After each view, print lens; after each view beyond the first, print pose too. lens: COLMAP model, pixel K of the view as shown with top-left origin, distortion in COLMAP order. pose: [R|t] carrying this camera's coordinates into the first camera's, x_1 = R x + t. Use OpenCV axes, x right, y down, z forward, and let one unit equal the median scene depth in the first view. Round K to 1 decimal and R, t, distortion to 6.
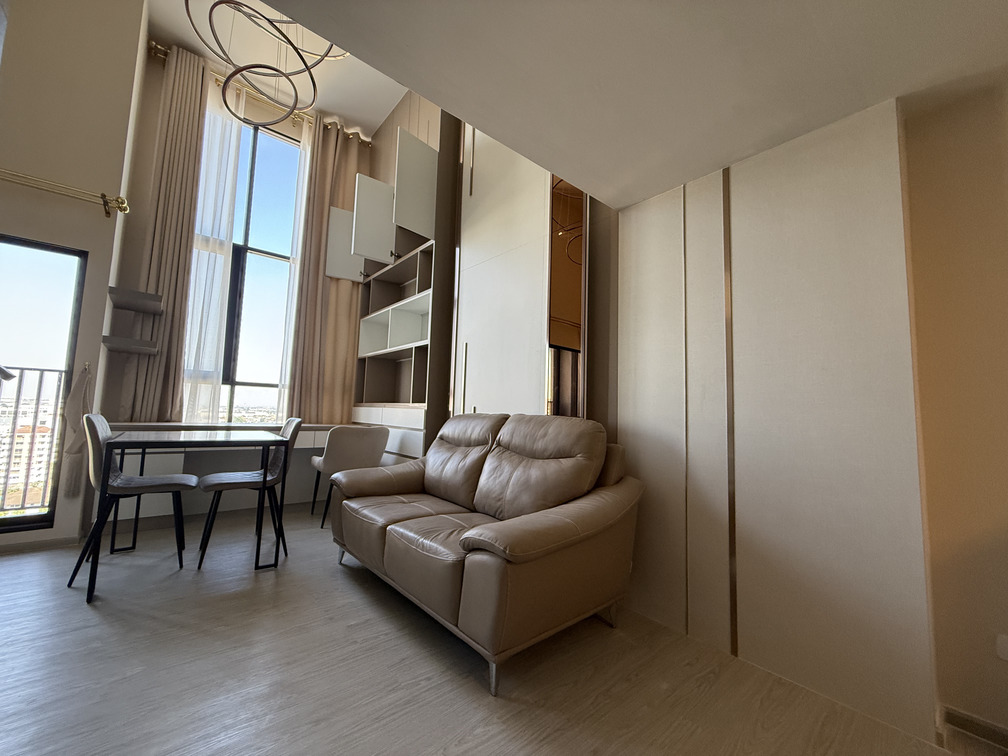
lens RADIAL K [[401.3, 0, 500.3], [0, 401.3, 377.1], [0, 0, 1]] dist [-0.000360, 0.000261]
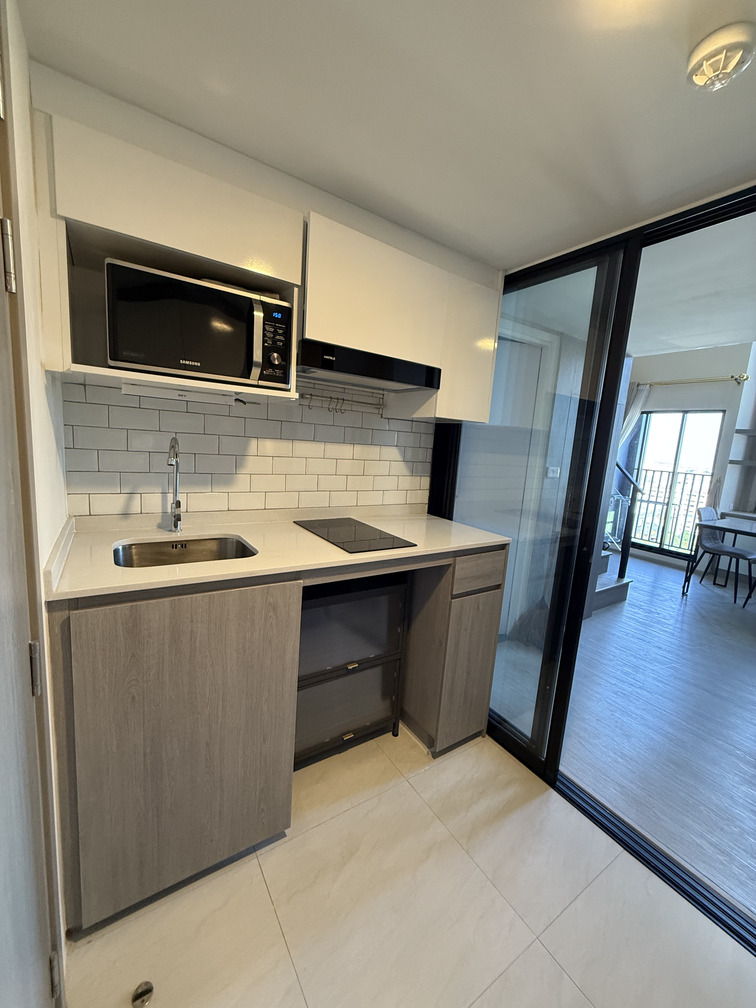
lens RADIAL K [[401.5, 0, 378.2], [0, 401.5, 500.1], [0, 0, 1]] dist [0.000229, 0.000259]
pose [[-0.115409, 0.105634, -0.987685, 0.908338], [0.009272, 0.994401, 0.105269, -0.134826], [0.993275, 0.002991, -0.115742, -0.274787]]
